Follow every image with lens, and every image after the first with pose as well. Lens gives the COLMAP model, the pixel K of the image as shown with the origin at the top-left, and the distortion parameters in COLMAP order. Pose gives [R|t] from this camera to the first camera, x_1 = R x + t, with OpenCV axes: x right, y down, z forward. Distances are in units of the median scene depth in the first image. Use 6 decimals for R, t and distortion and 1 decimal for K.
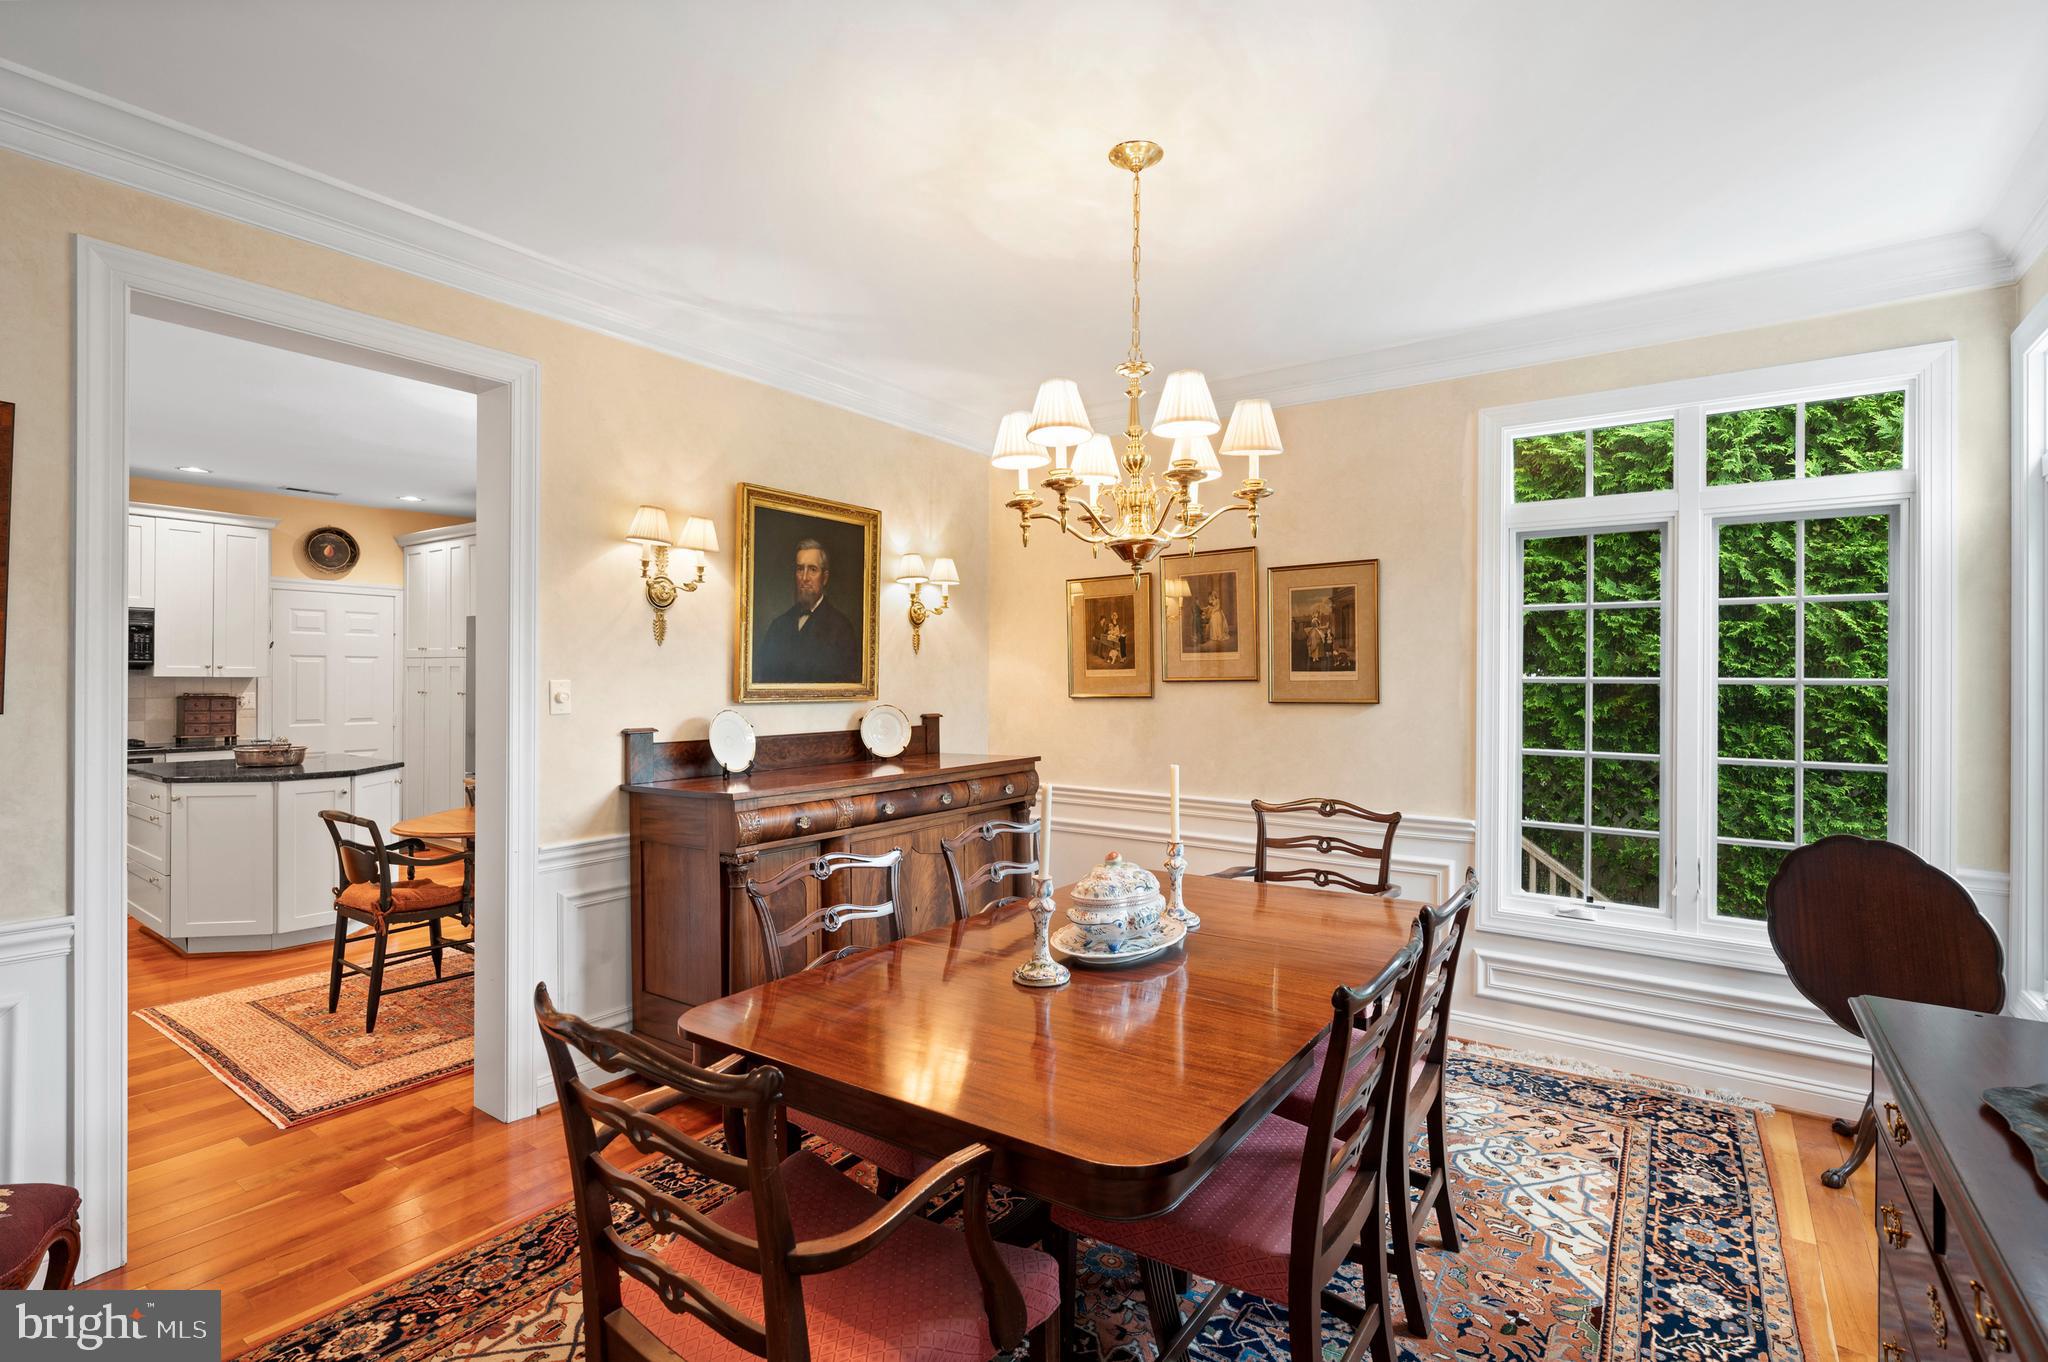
lens RADIAL K [[944.4, 0, 1052.2], [0, 944.4, 674.6], [0, 0, 1]] dist [-0.007257, 0.000647]
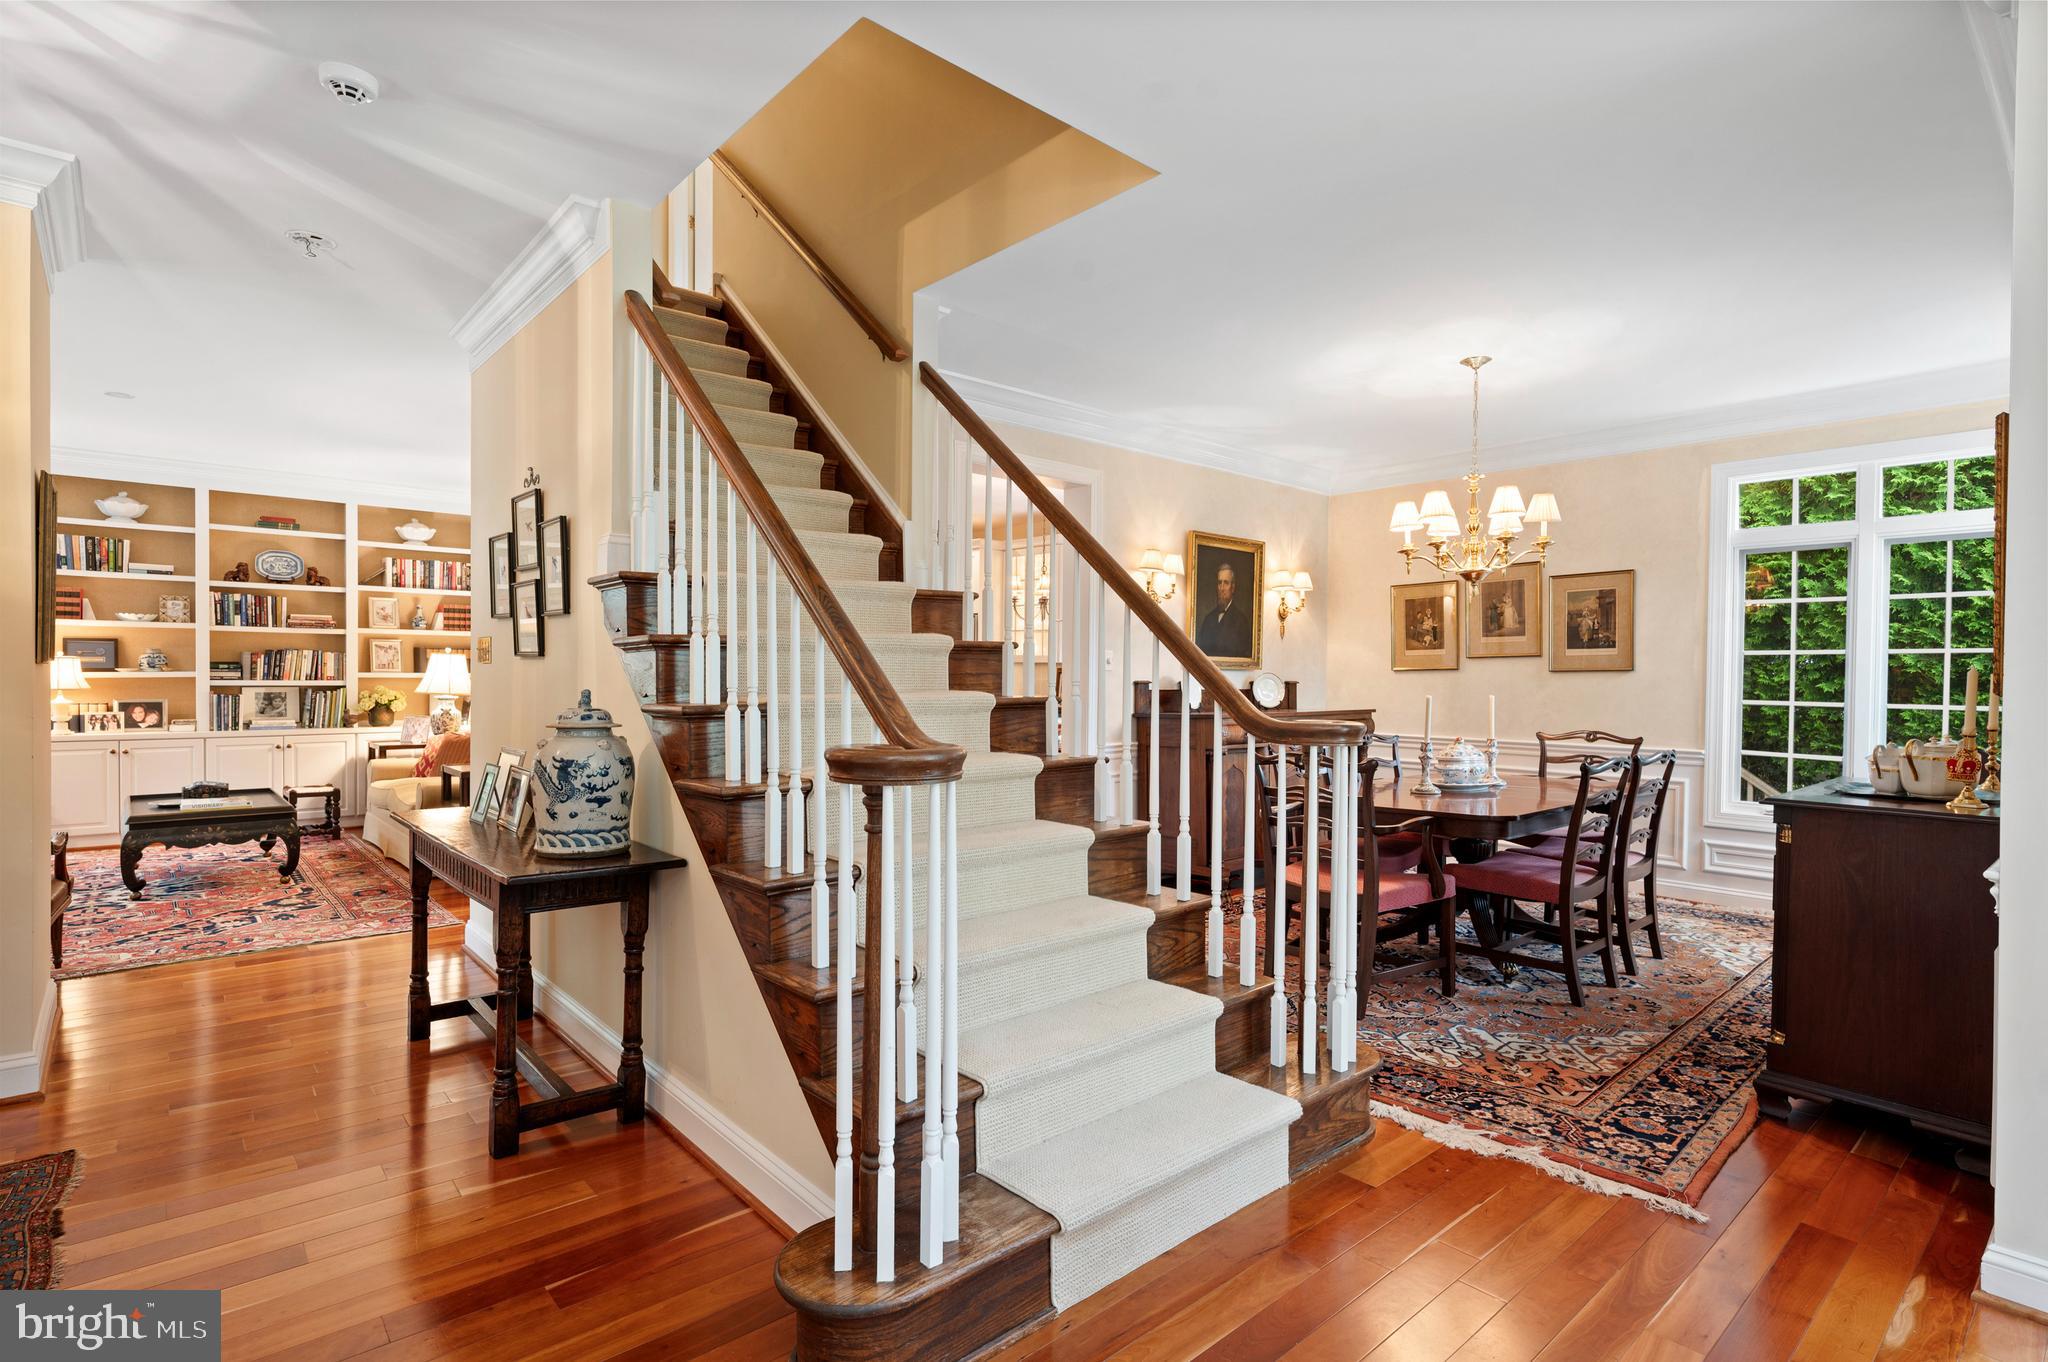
lens RADIAL K [[1010.7, 0, 1040.2], [0, 1010.7, 688.5], [0, 0, 1]] dist [0.000522, -0.000691]
pose [[0.972262, 0.007593, -0.233773, -0.159115], [-0.005097, 0.999923, 0.011283, 0.042217], [0.233841, -0.009778, 0.972226, -0.659378]]
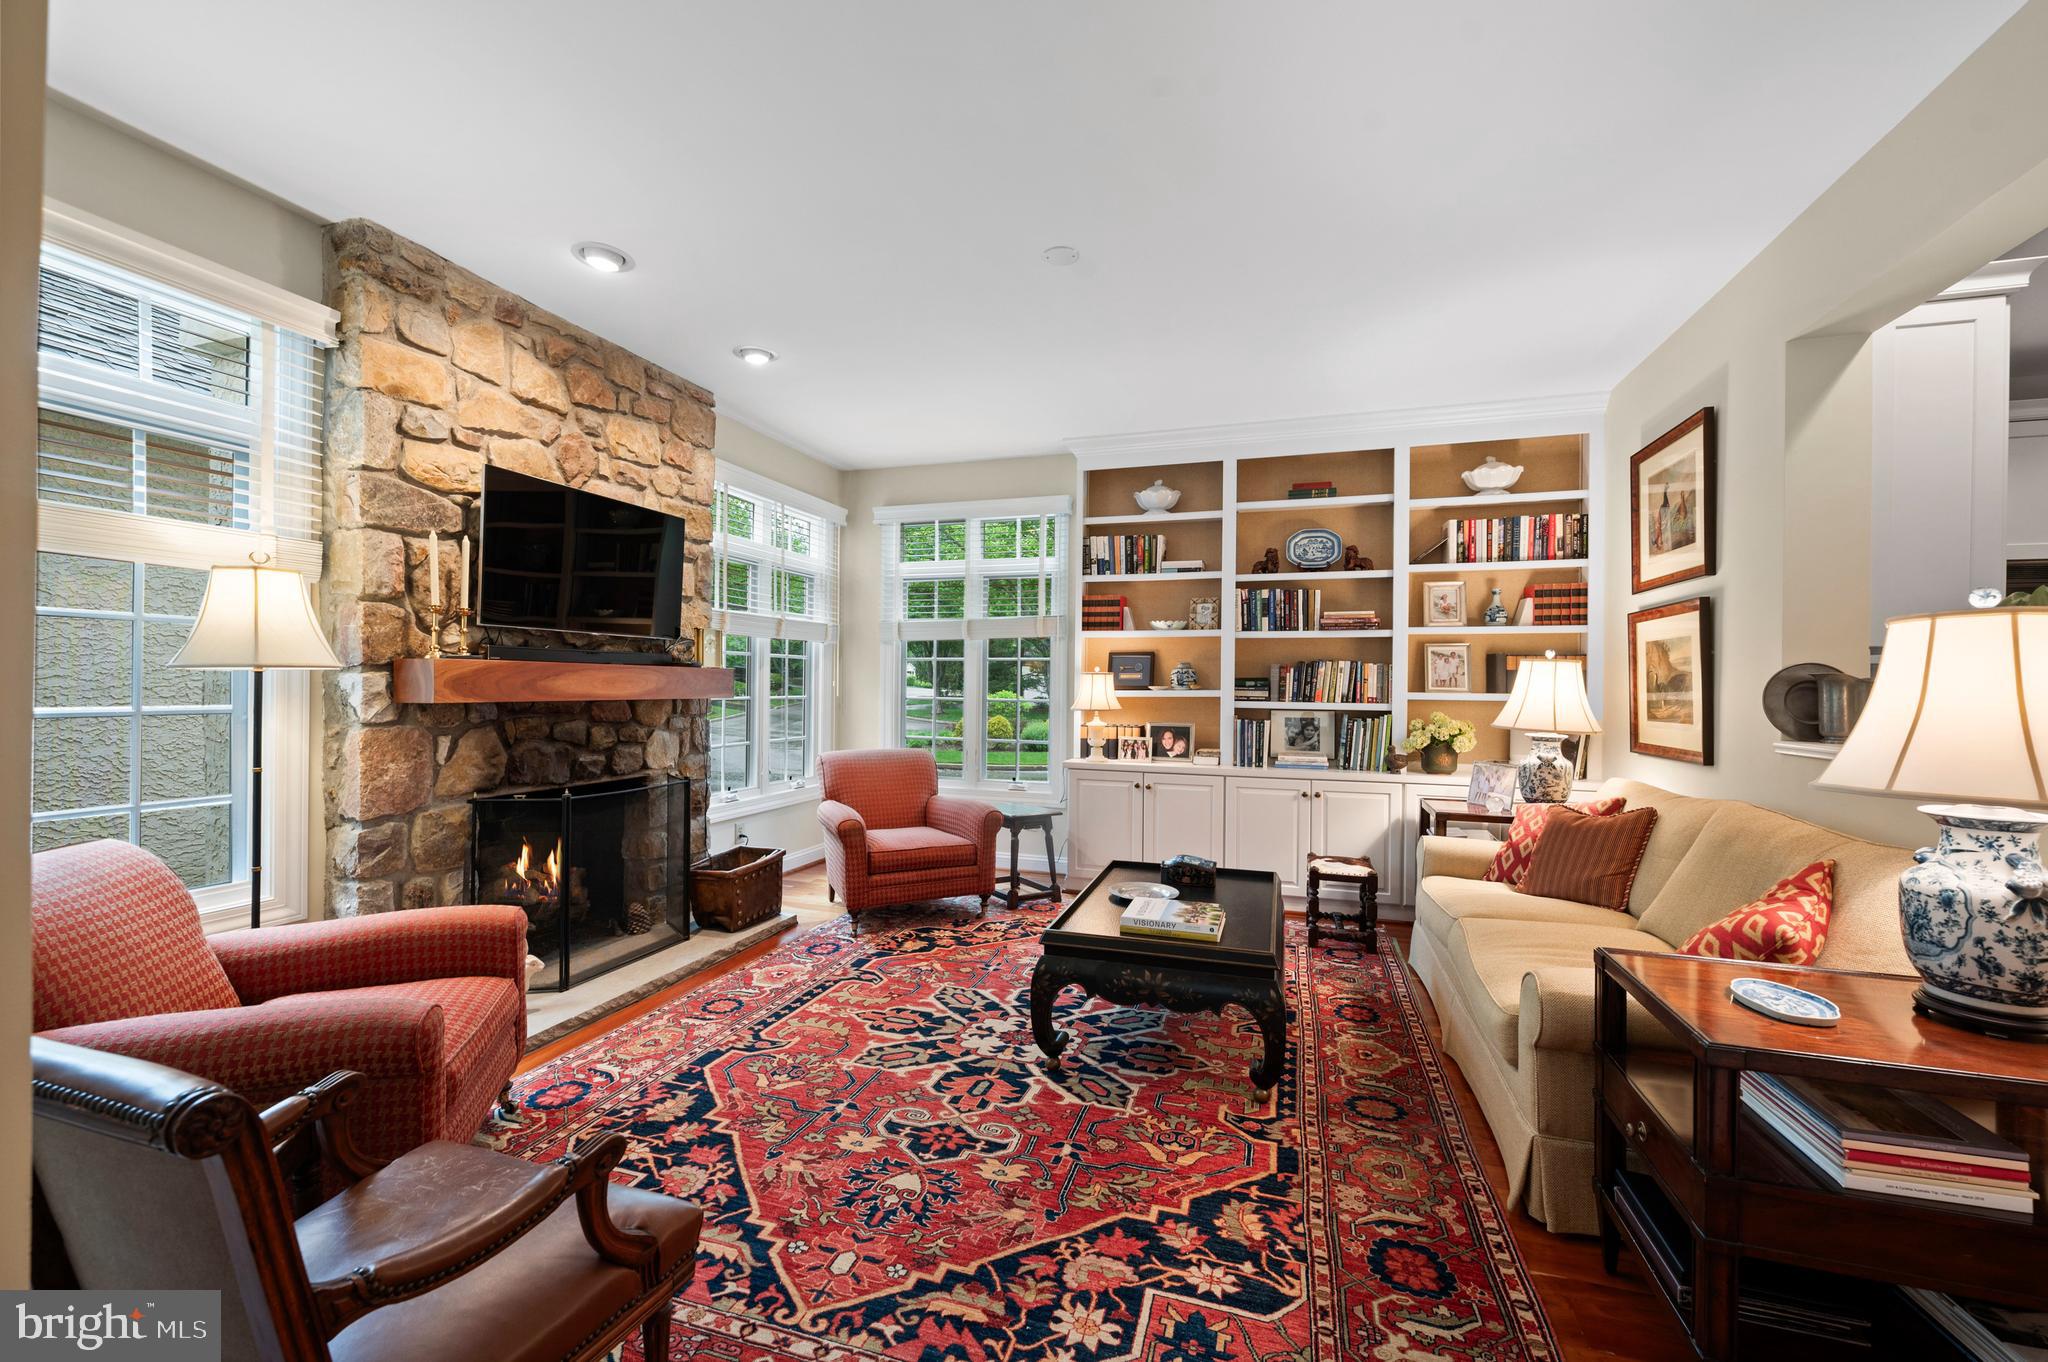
lens RADIAL K [[814.4, 0, 1021.4], [0, 814.4, 685.9], [0, 0, 1]] dist [-0.003144, 0.000862]
pose [[0.281363, 0.000314, -0.959601, -1.017441], [-0.011637, 0.999928, -0.003085, 0.040938], [0.959531, 0.012034, 0.281346, 0.146370]]
